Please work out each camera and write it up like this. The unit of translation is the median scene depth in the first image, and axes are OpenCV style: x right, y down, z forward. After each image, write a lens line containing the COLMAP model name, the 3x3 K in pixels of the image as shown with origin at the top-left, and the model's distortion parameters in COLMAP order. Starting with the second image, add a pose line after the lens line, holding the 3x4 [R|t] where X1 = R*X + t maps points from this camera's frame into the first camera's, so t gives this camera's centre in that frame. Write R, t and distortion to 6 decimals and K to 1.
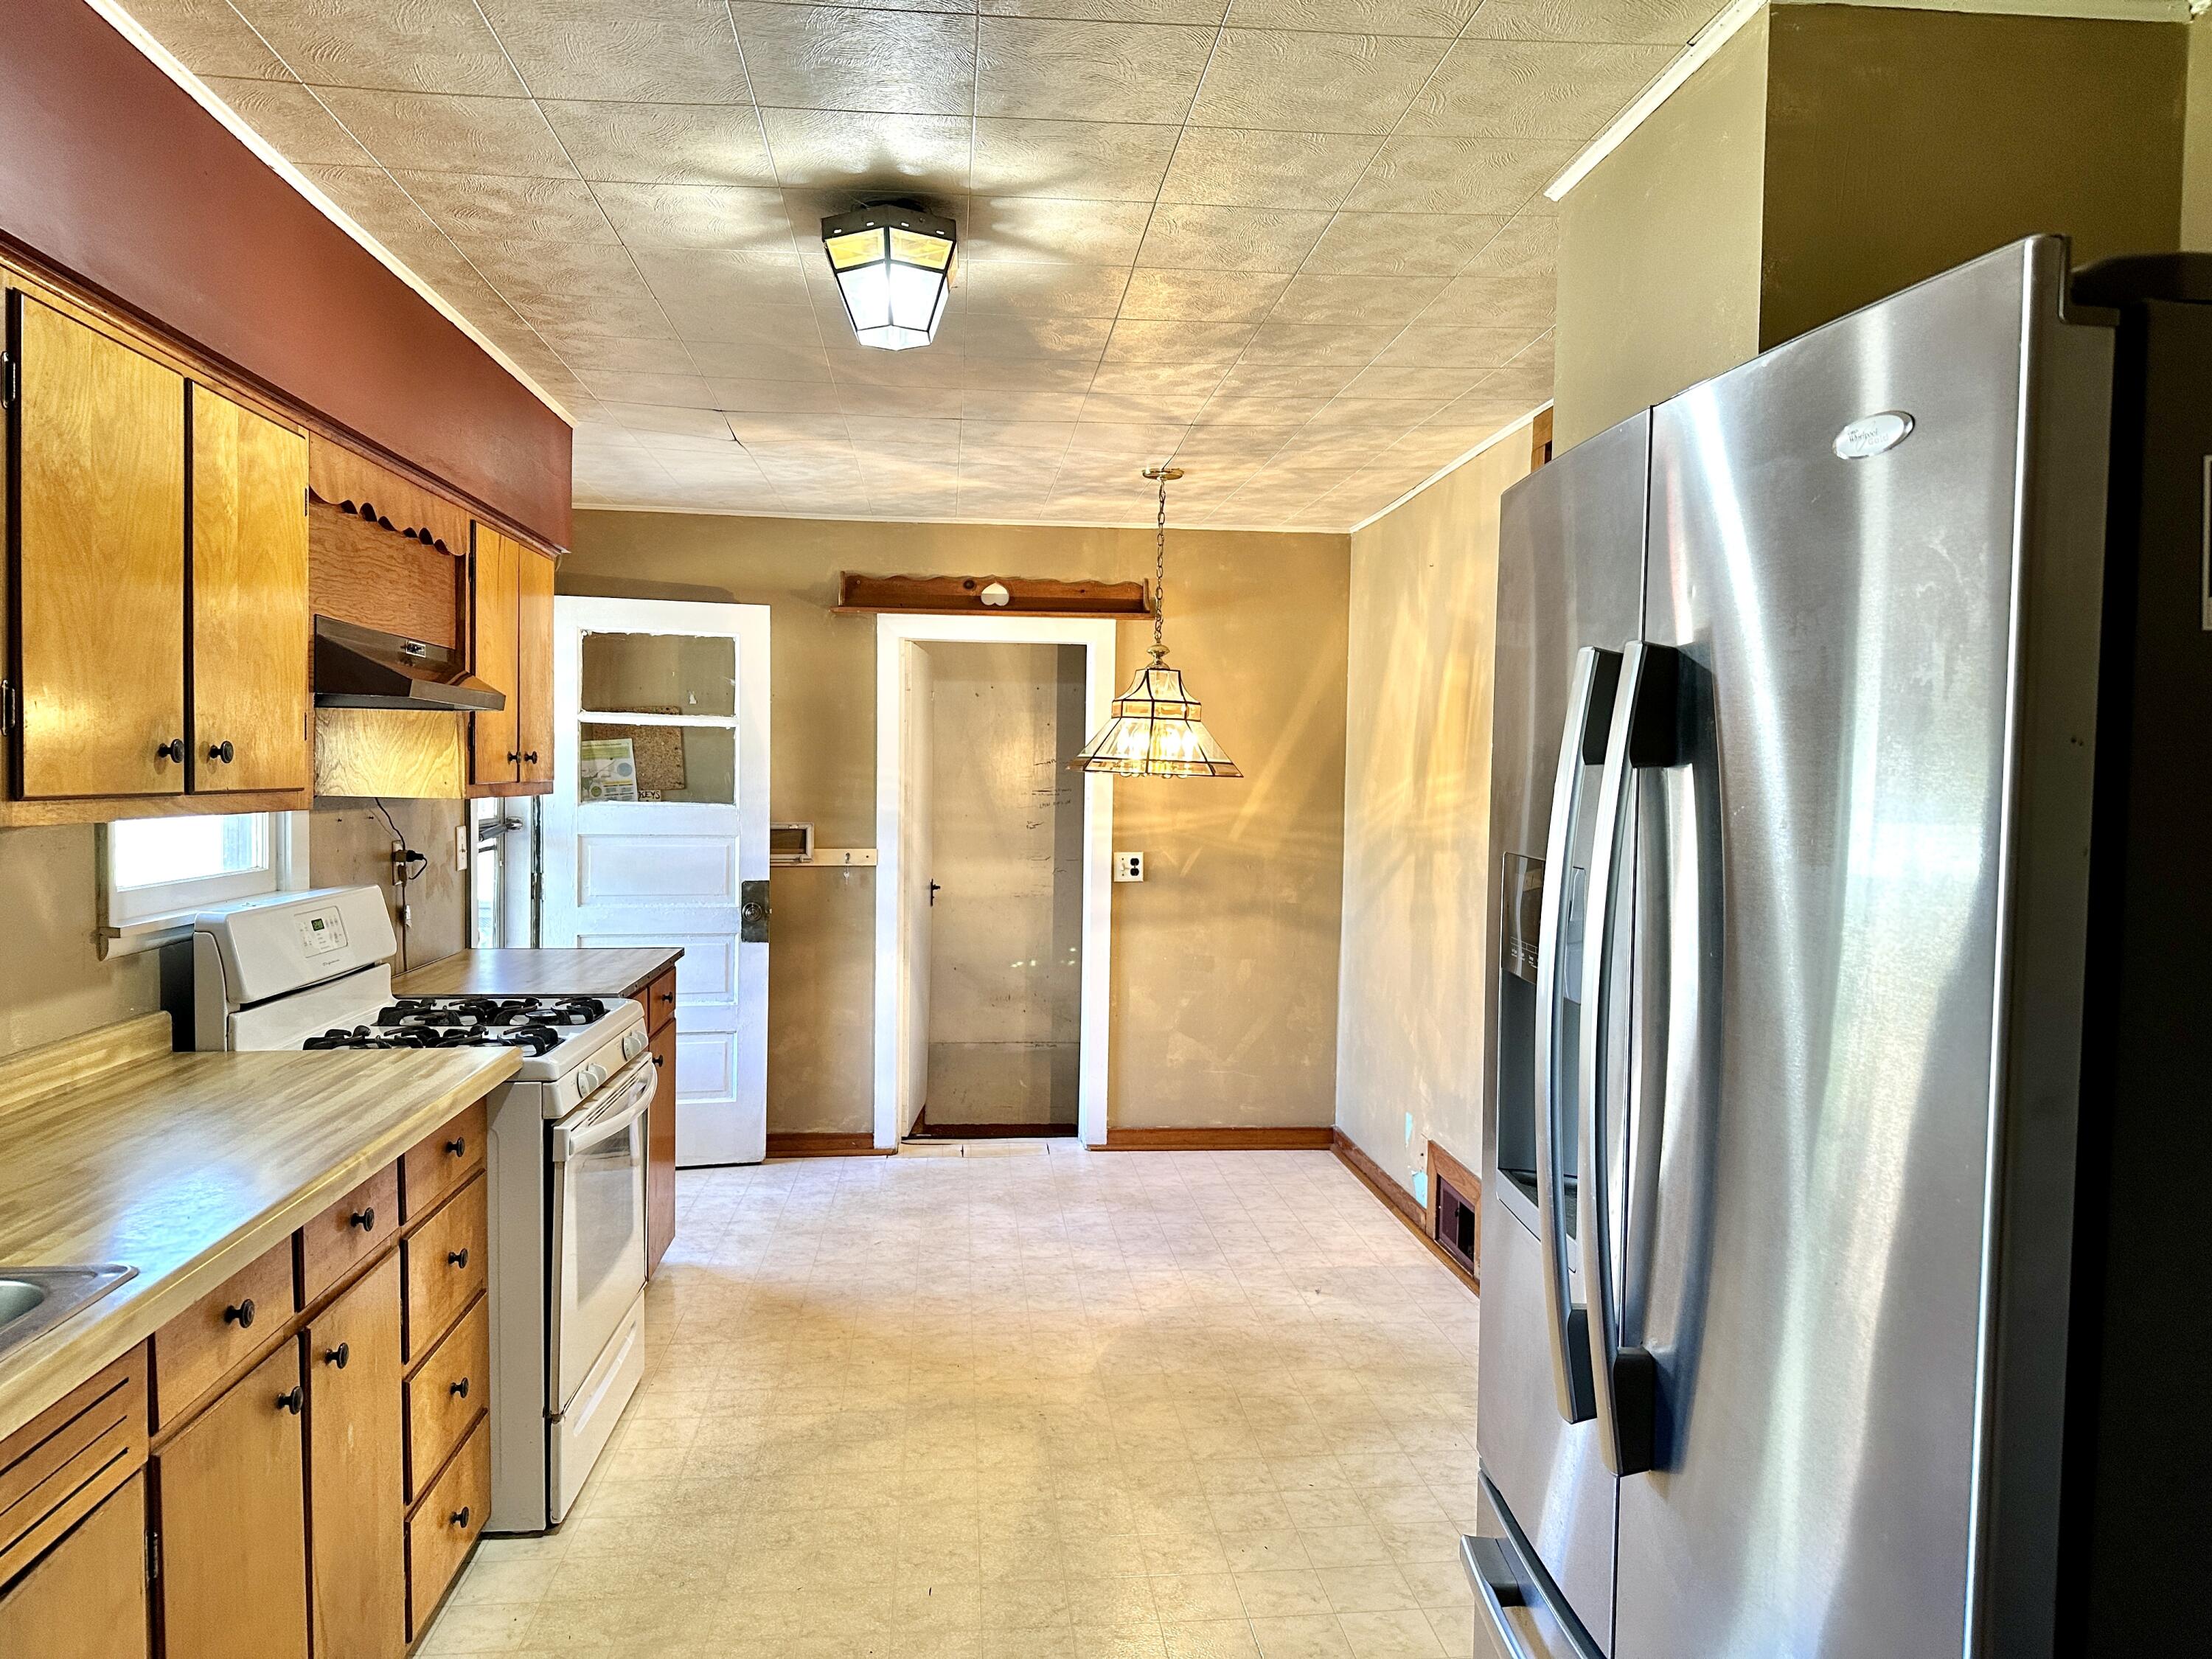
lens RADIAL K [[1554.0, 0, 1124.1], [0, 1554.0, 843.2], [0, 0, 1]] dist [0.047501, -0.062635]
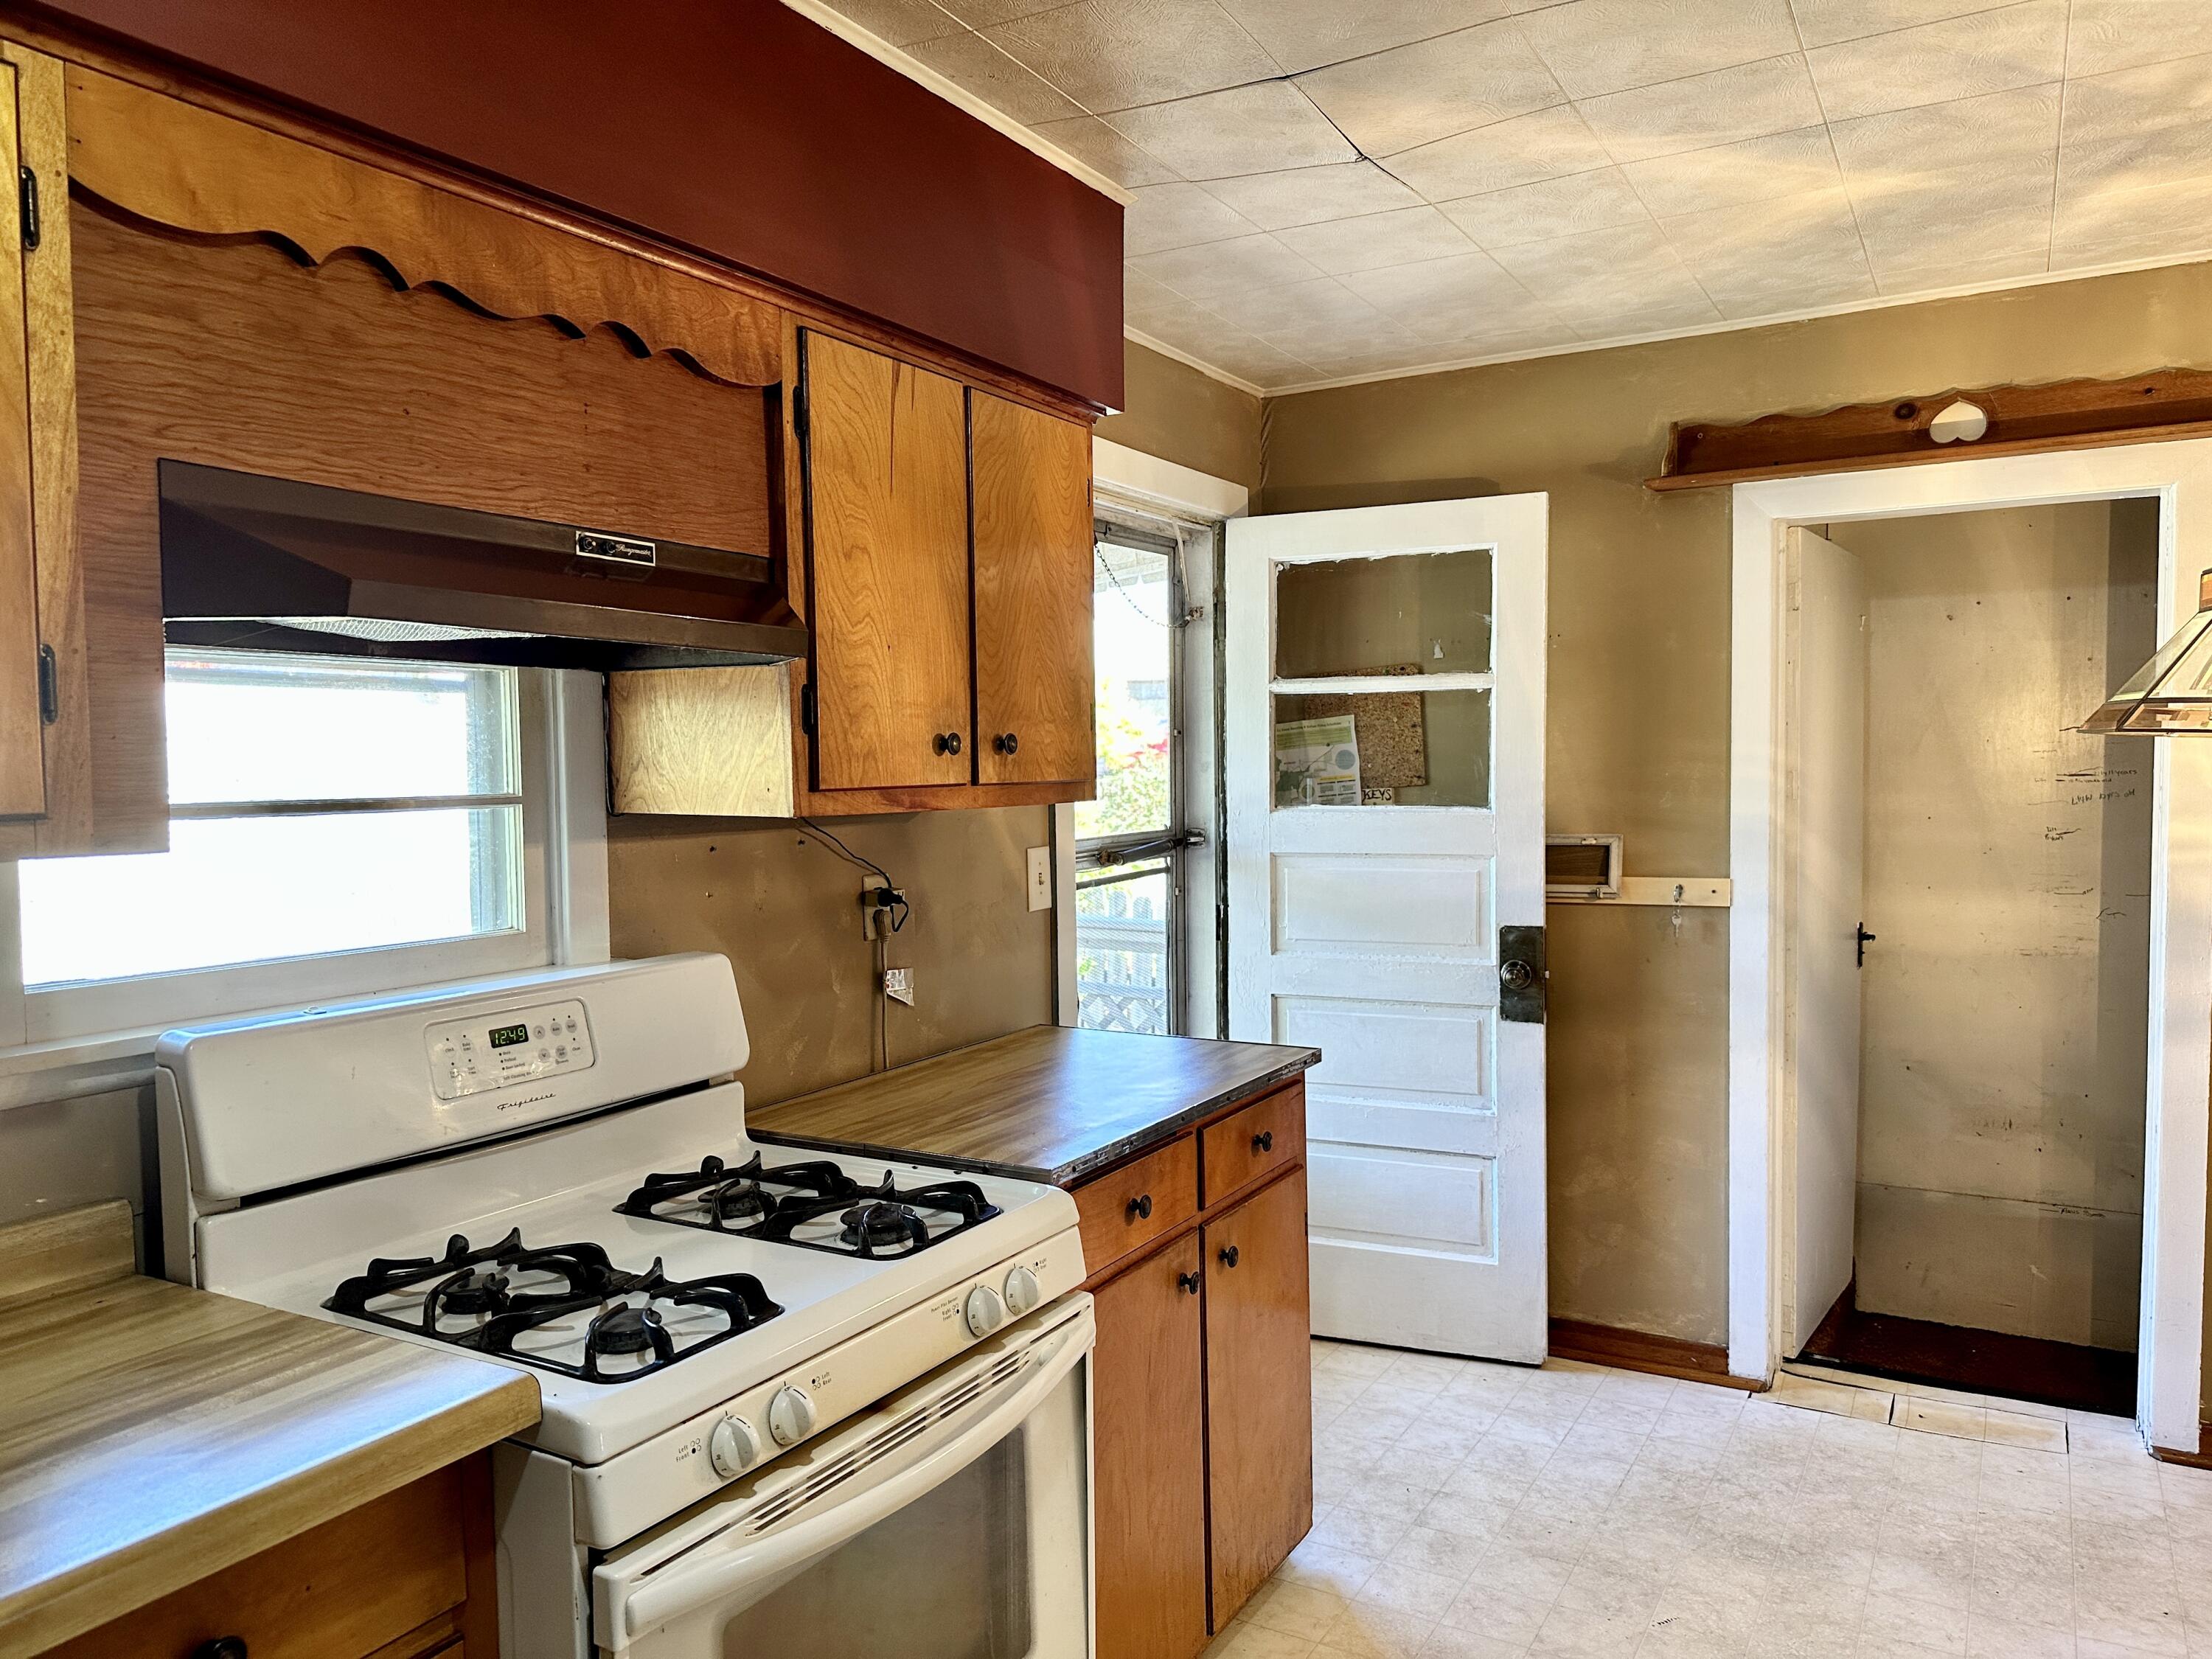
lens RADIAL K [[1554.0, 0, 1087.4], [0, 1554.0, 842.2], [0, 0, 1]] dist [0.047501, -0.062635]
pose [[0.797816, 0.004317, -0.602886, 0.006845], [-0.001250, 0.999984, 0.005507, -0.013837], [0.602900, -0.003640, 0.797808, 0.381409]]
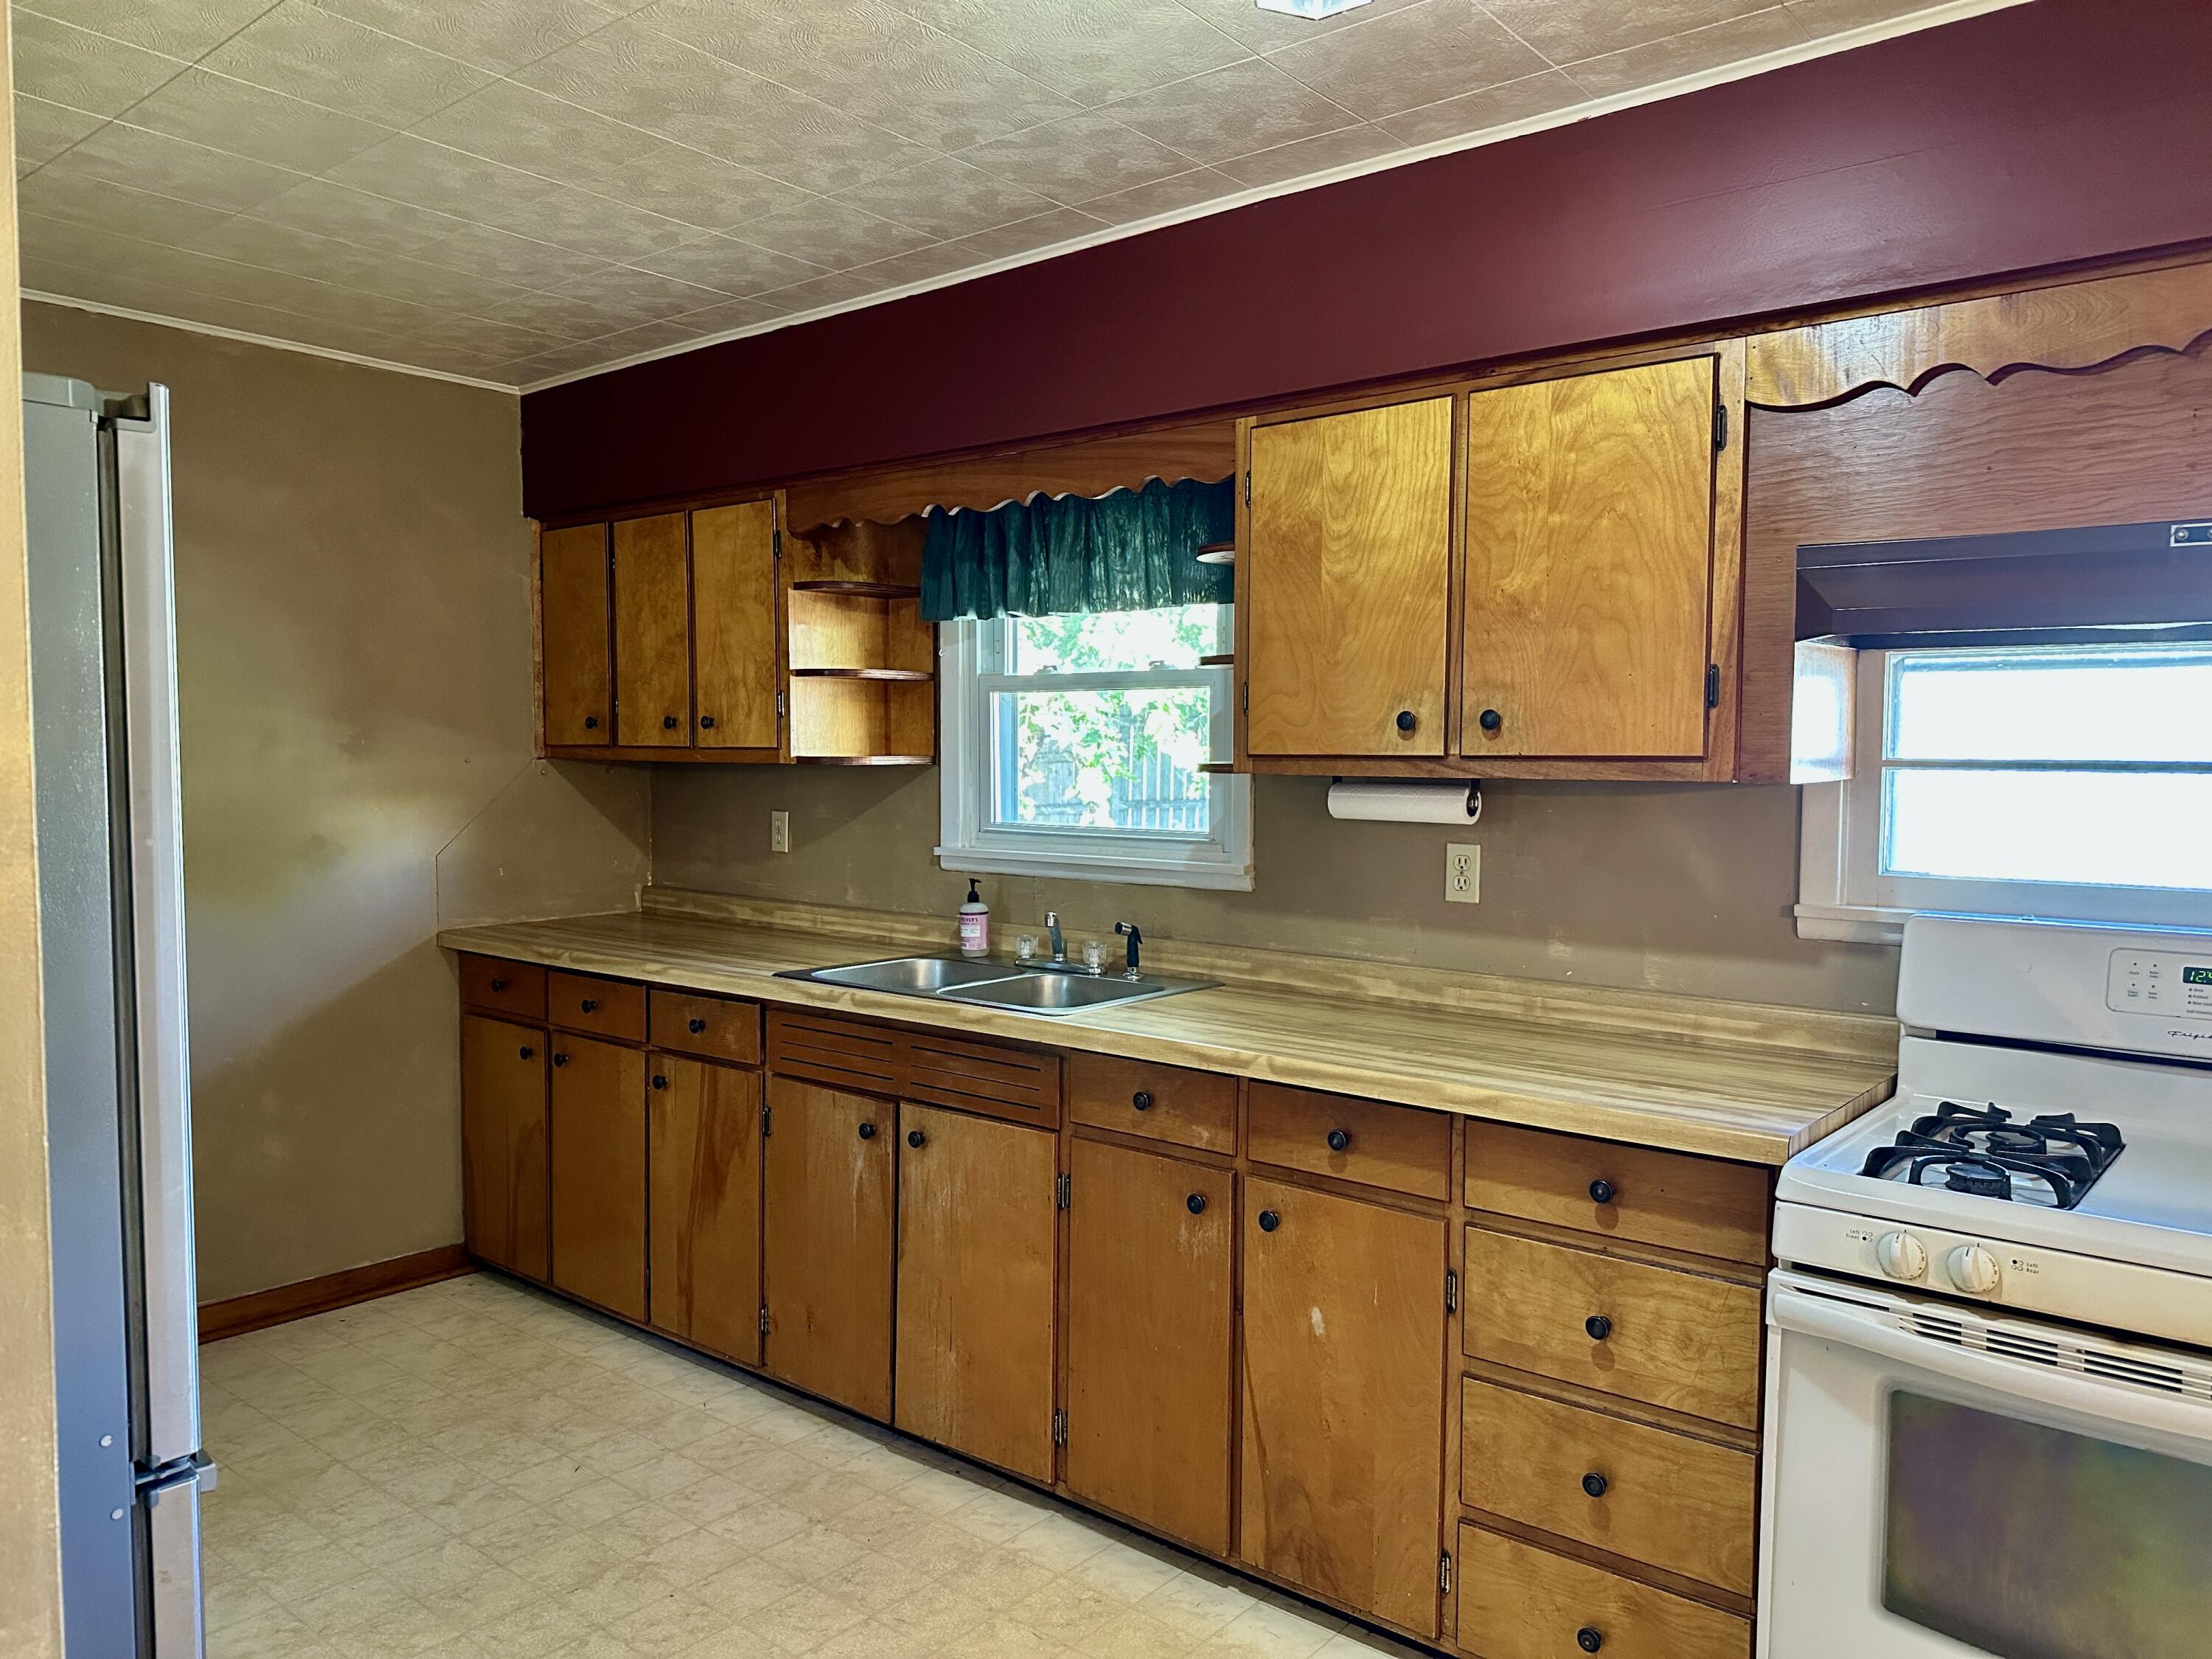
lens RADIAL K [[1554.0, 0, 1106.5], [0, 1554.0, 848.8], [0, 0, 1]] dist [0.047501, -0.062635]
pose [[-0.717933, 0.026039, -0.695625, 0.155689], [-0.048878, 0.994948, 0.087689, -0.020700], [0.694394, 0.096956, -0.713033, 0.657336]]
